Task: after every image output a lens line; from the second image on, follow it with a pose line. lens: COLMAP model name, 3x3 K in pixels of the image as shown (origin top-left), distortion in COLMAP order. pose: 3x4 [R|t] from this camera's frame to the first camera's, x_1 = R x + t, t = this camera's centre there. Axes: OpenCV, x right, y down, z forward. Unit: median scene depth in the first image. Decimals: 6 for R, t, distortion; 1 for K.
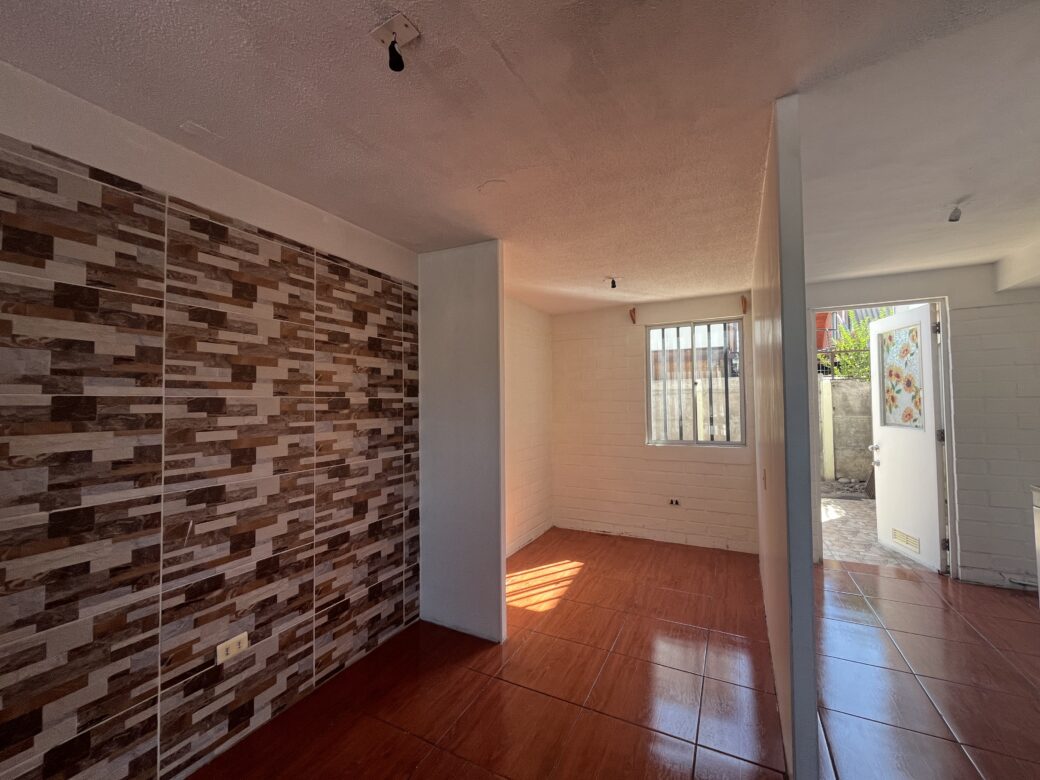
lens RADIAL K [[420.8, 0, 518.5], [0, 420.8, 392.0], [0, 0, 1]] dist [0.000290, -0.000408]
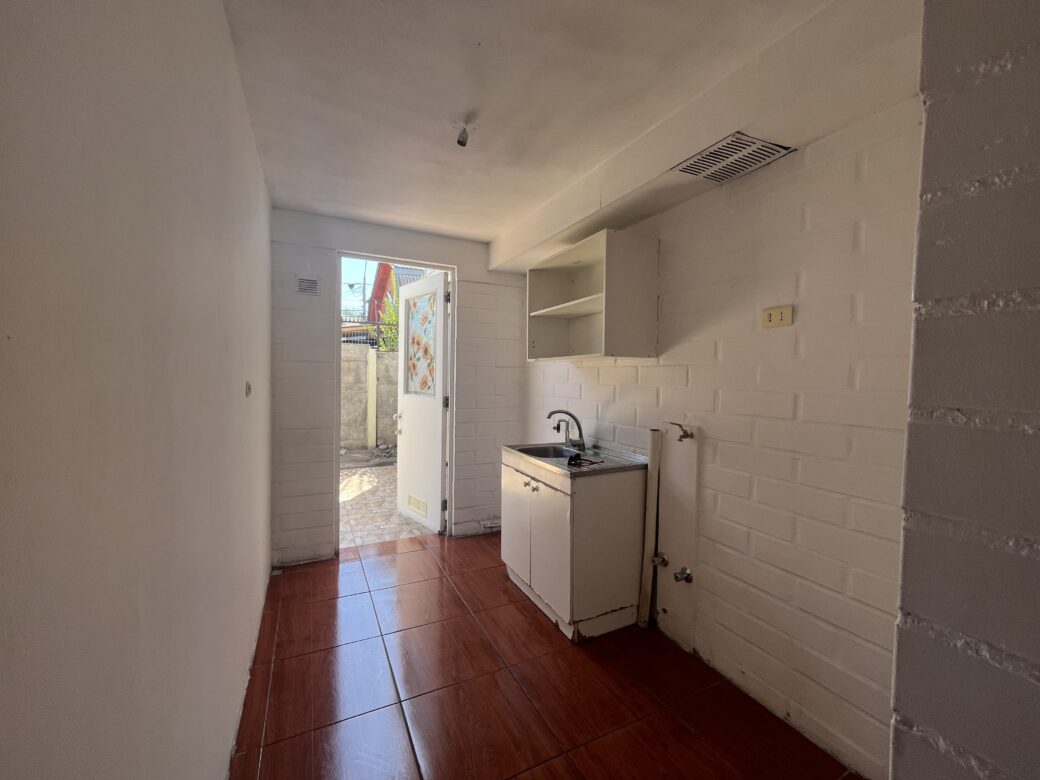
lens RADIAL K [[420.8, 0, 517.8], [0, 420.8, 392.8], [0, 0, 1]] dist [0.000290, -0.000408]
pose [[0.592510, -0.004028, 0.805553, 0.240481], [-0.050643, 0.997823, 0.042239, 0.024681], [-0.803970, -0.065822, 0.591016, 0.217123]]
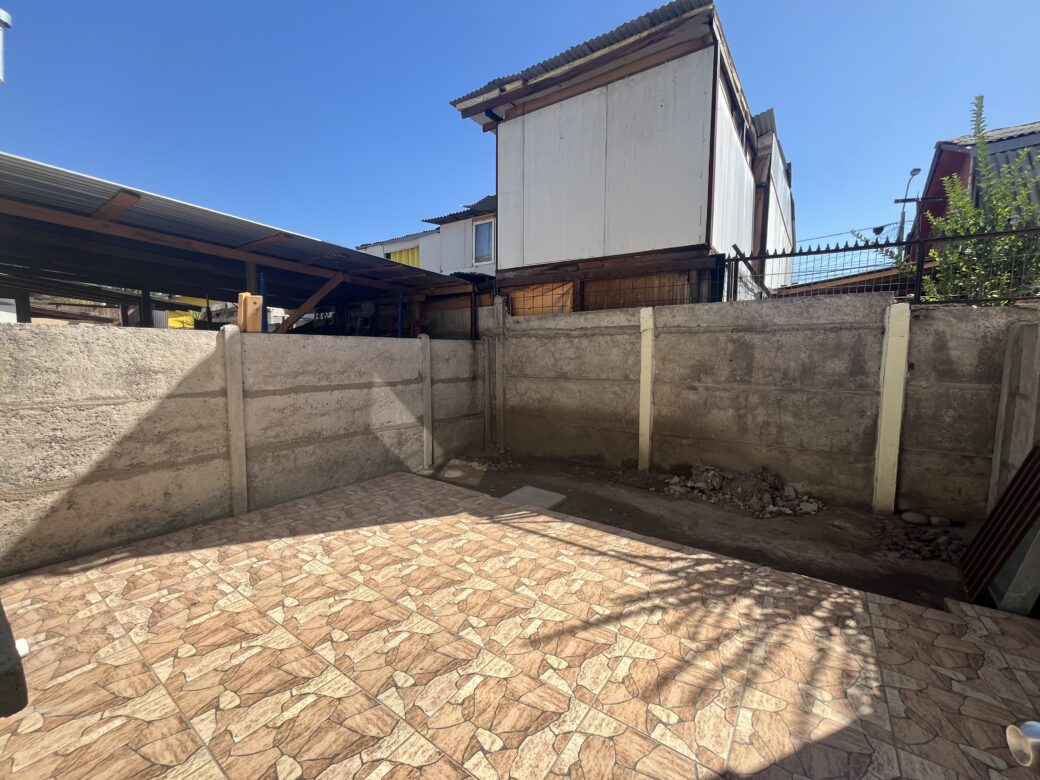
lens RADIAL K [[420.8, 0, 519.4], [0, 420.8, 394.7], [0, 0, 1]] dist [0.000290, -0.000408]
pose [[0.990130, 0.032582, -0.136312, 0.788270], [-0.015728, 0.992290, 0.122938, 0.040985], [0.139267, -0.119581, 0.983008, 0.978692]]
